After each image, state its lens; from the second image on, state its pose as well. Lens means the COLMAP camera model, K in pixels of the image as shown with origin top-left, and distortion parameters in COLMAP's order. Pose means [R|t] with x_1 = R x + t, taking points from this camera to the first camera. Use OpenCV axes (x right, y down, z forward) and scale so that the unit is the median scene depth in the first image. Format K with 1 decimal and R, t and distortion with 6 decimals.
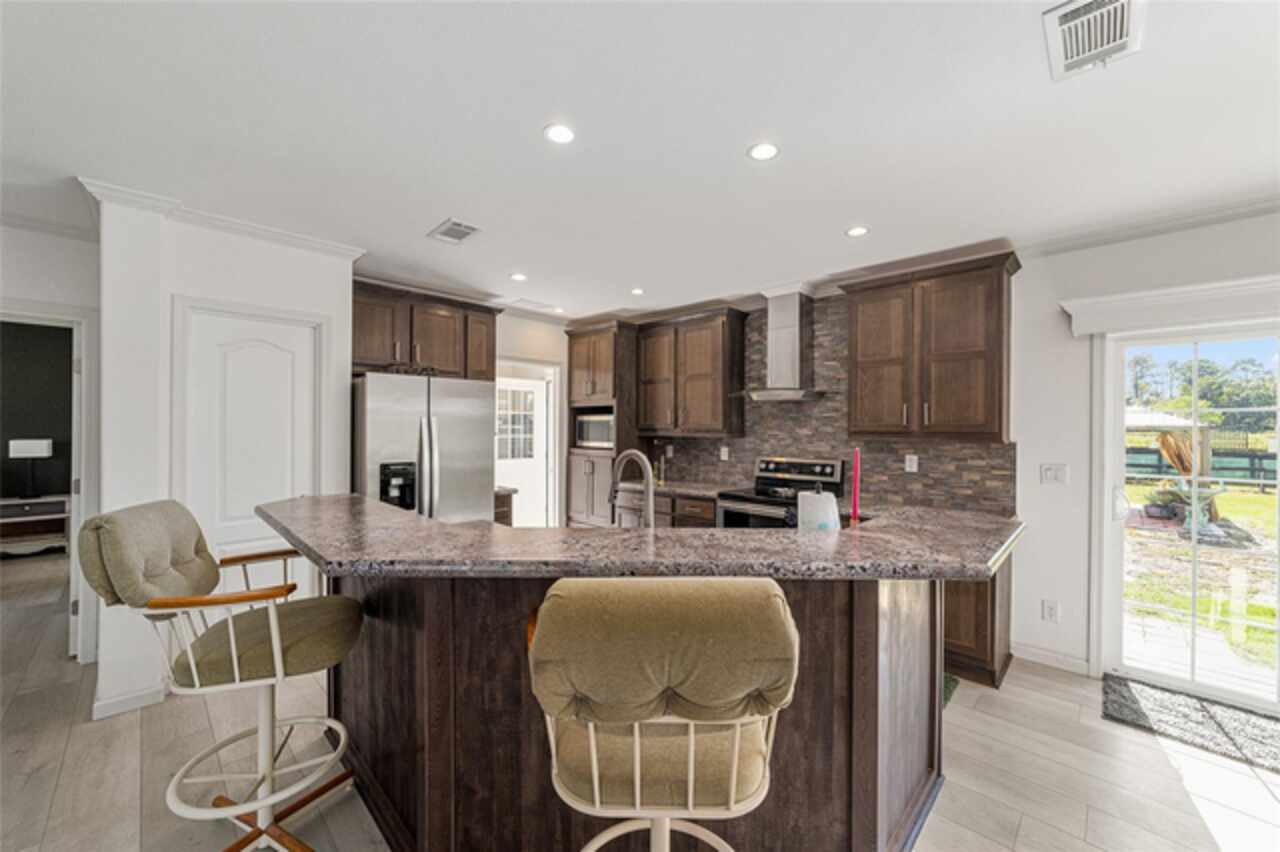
lens RADIAL K [[492.0, 0, 638.9], [0, 492.0, 426.1], [0, 0, 1]] dist [0.000836, 0.000623]
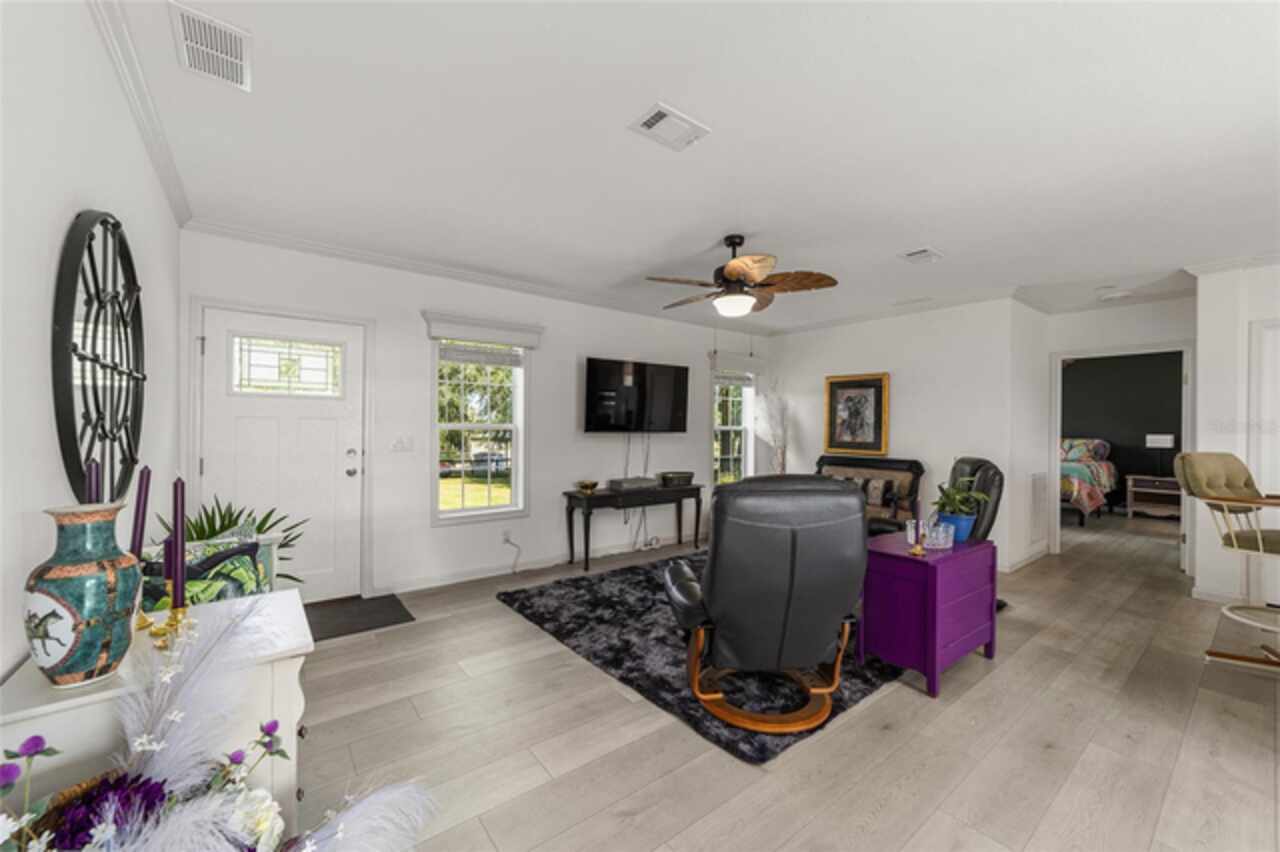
lens RADIAL K [[492.0, 0, 638.7], [0, 492.0, 432.2], [0, 0, 1]] dist [0.000836, 0.000623]
pose [[-0.134672, -0.001049, -0.990890, 0.435291], [-0.005254, 0.999986, -0.000344, 0.037239], [0.990876, 0.005160, -0.134676, -0.341921]]
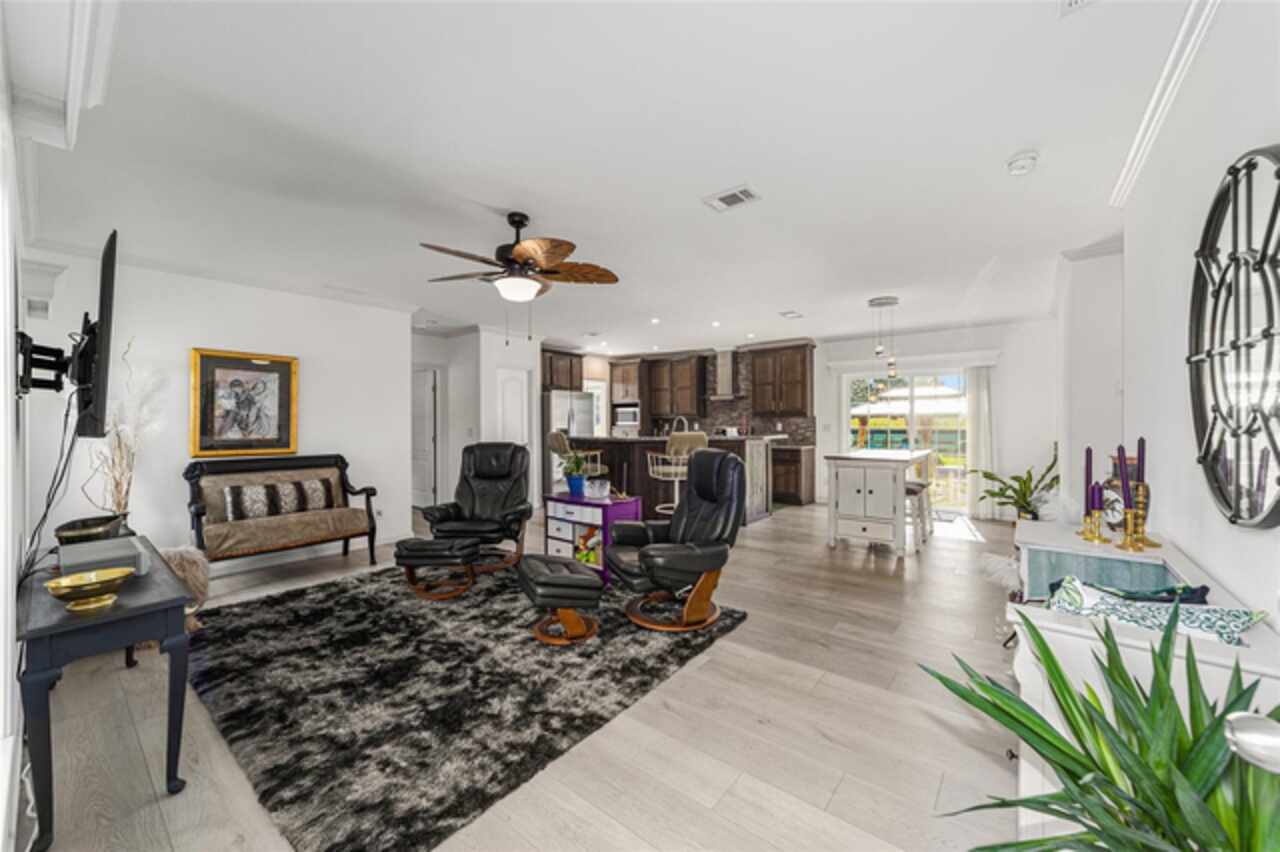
lens RADIAL K [[492.0, 0, 633.4], [0, 492.0, 423.2], [0, 0, 1]] dist [0.000836, 0.000623]
pose [[0.996228, -0.014089, 0.085620, -0.277691], [0.013653, 0.999891, 0.005670, 0.030793], [-0.085690, -0.004479, 0.996312, -1.063485]]
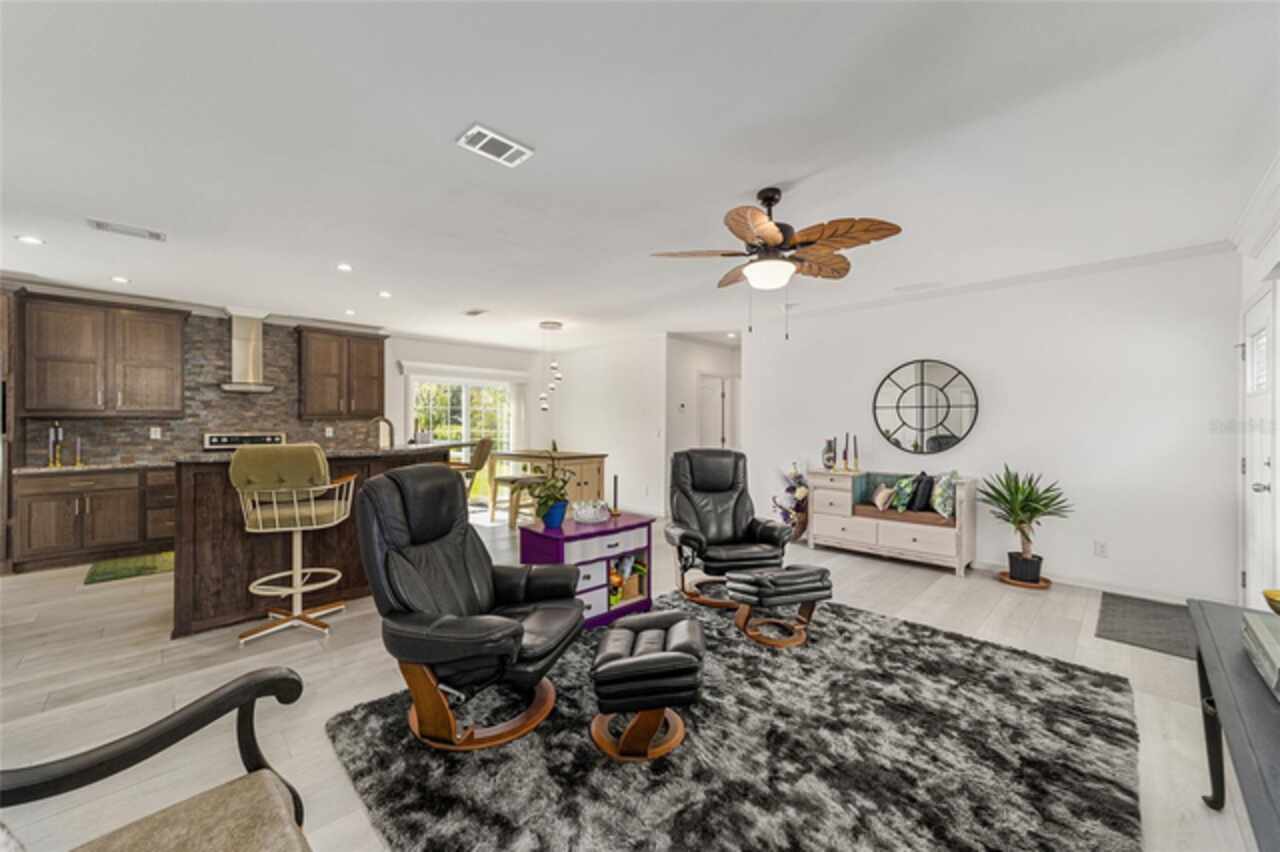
lens RADIAL K [[492.0, 0, 637.2], [0, 492.0, 427.4], [0, 0, 1]] dist [0.000836, 0.000623]
pose [[0.012361, -0.012794, 0.999842, -1.058513], [-0.005304, 0.999903, 0.012860, 0.025475], [-0.999910, -0.005462, 0.012292, -0.126176]]
